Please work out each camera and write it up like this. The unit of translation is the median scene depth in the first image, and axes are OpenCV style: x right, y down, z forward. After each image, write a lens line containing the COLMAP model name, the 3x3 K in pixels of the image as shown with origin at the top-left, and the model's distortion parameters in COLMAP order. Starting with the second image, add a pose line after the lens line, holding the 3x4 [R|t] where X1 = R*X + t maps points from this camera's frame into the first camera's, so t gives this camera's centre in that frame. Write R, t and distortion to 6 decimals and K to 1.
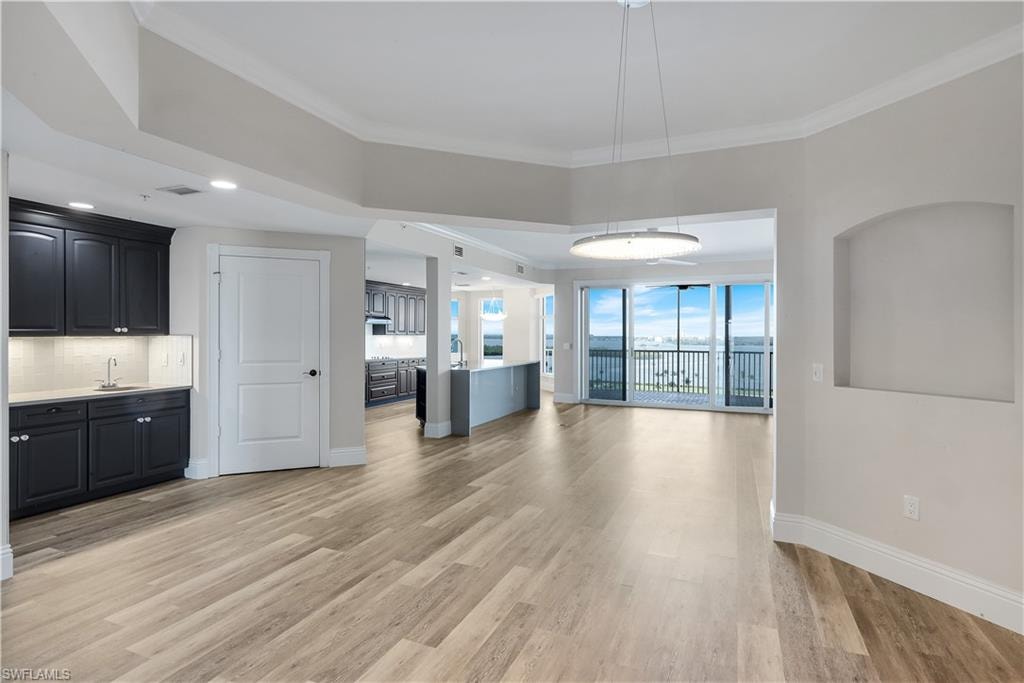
lens RADIAL K [[525.0, 0, 512.0], [0, 525.0, 341.5], [0, 0, 1]] dist [-0.043257, 0.000179]
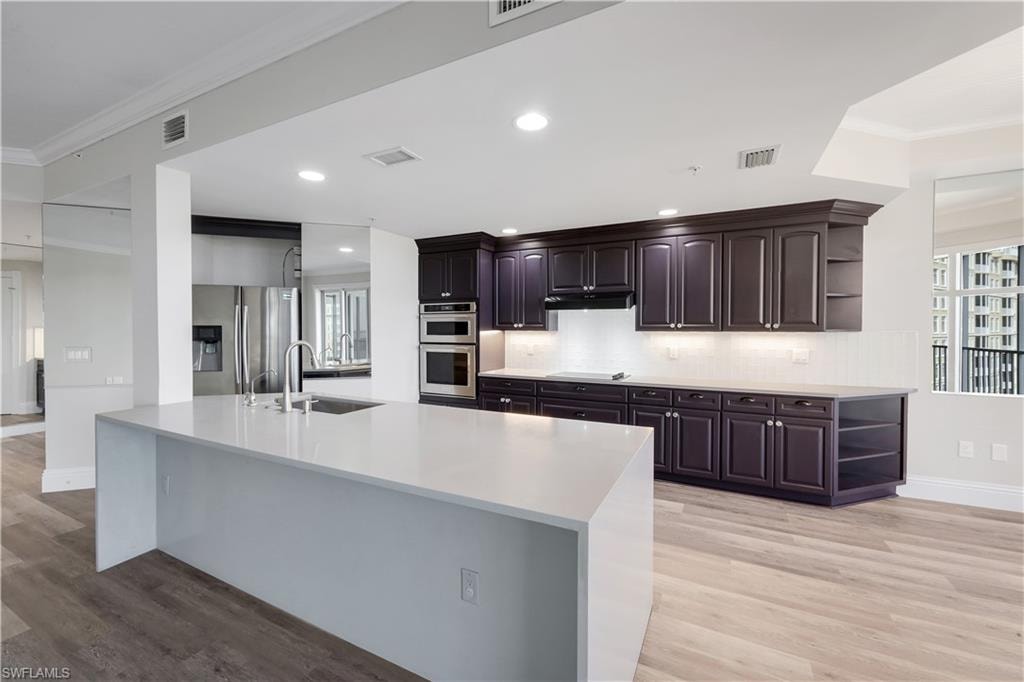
lens RADIAL K [[415.0, 0, 509.3], [0, 415.0, 338.7], [0, 0, 1]] dist [0.000758, 0.000063]
pose [[-0.075085, 0.022268, -0.996928, 0.148405], [-0.014782, 0.999616, 0.023441, -0.012588], [0.997068, 0.016496, -0.074727, 0.906357]]
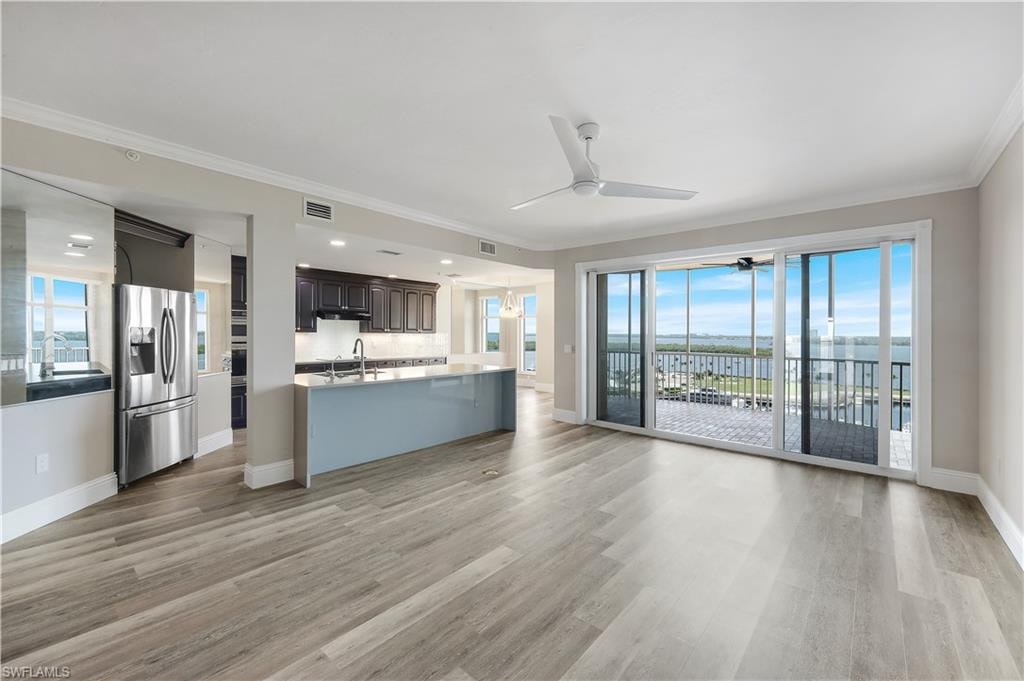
lens RADIAL K [[415.0, 0, 509.3], [0, 415.0, 338.2], [0, 0, 1]] dist [0.000758, 0.000063]
pose [[0.948842, 0.009987, -0.315593, 0.213922], [-0.010470, 0.999945, 0.000167, -0.006021], [0.315578, 0.003146, 0.948894, 0.395358]]
